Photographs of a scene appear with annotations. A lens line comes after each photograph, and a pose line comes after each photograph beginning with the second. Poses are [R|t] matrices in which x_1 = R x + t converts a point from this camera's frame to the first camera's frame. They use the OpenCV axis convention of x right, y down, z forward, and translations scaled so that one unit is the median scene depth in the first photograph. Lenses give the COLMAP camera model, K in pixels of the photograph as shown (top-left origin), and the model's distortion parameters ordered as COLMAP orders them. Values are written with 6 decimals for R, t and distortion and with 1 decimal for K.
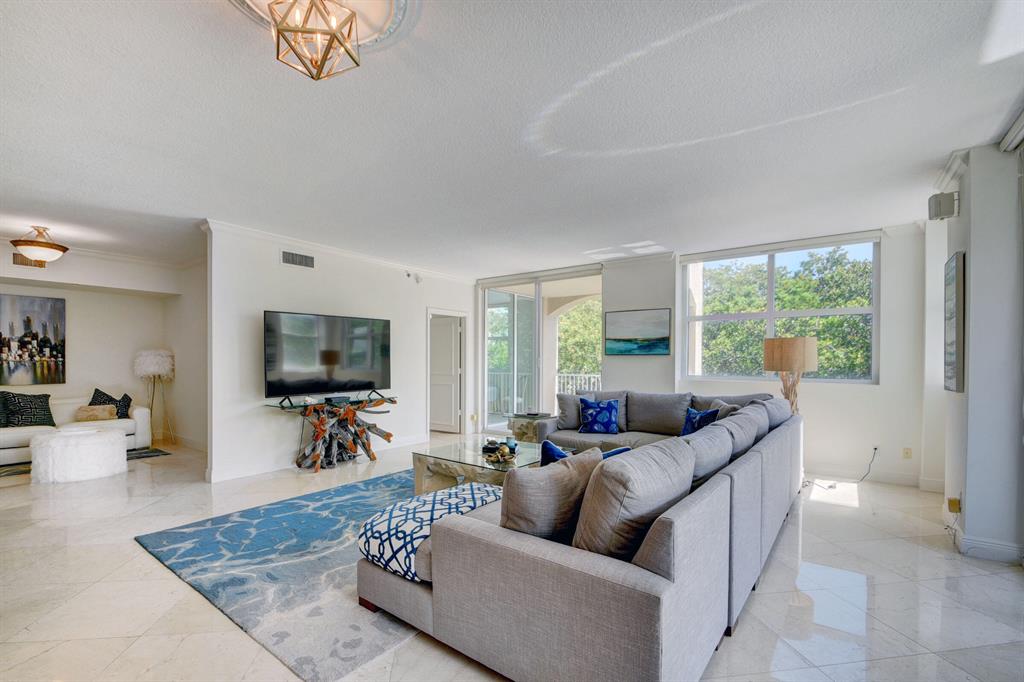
lens RADIAL K [[452.1, 0, 505.0], [0, 452.1, 364.5], [0, 0, 1]] dist [0.007467, -0.011140]
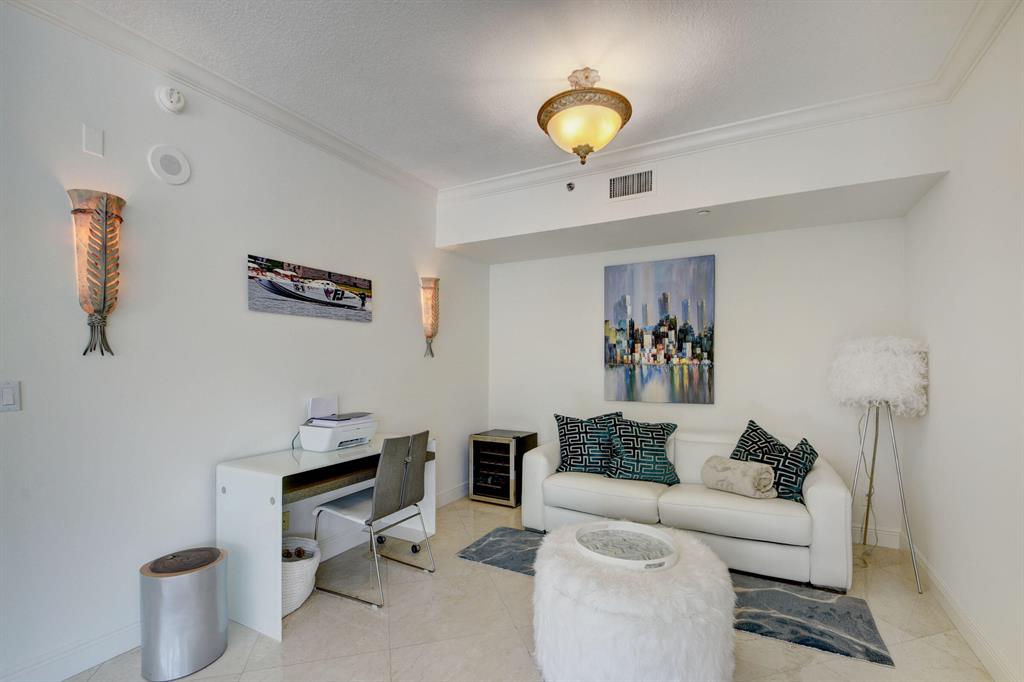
lens RADIAL K [[452.1, 0, 504.1], [0, 452.1, 366.3], [0, 0, 1]] dist [0.007467, -0.011140]
pose [[0.142379, 0.005223, -0.989798, -0.469728], [-0.009921, 0.999943, 0.003849, -0.005596], [0.989762, 0.009271, 0.142423, 0.684372]]
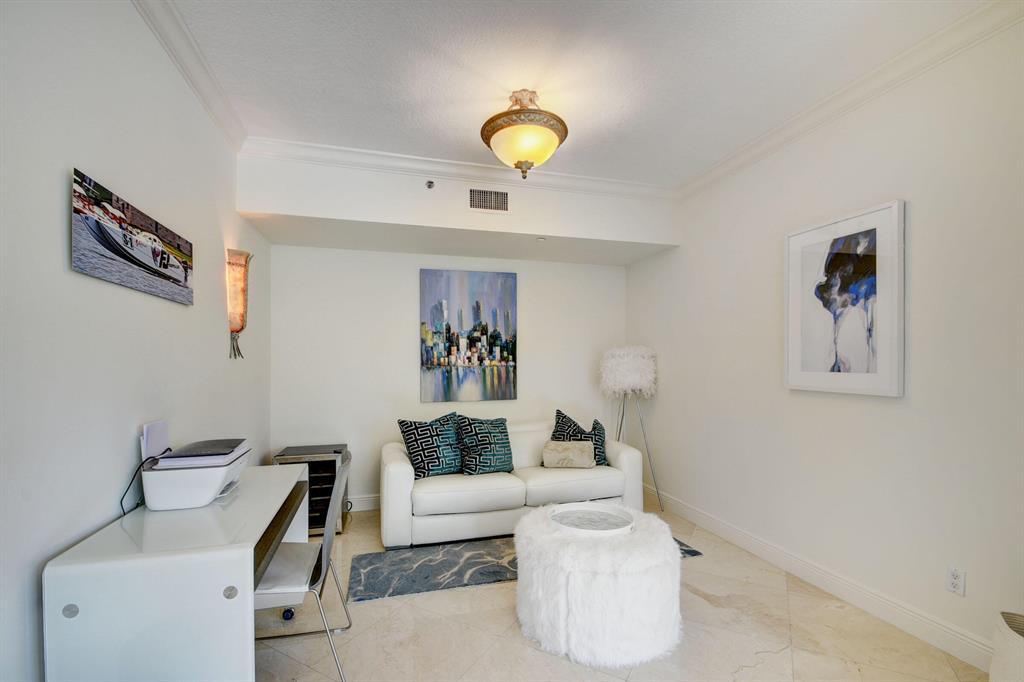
lens RADIAL K [[452.1, 0, 509.2], [0, 452.1, 364.9], [0, 0, 1]] dist [0.007467, -0.011140]
pose [[0.794681, -0.005593, -0.607001, -0.599060], [0.000985, 0.999968, -0.007925, -0.004248], [0.607026, 0.005700, 0.794661, 0.478804]]
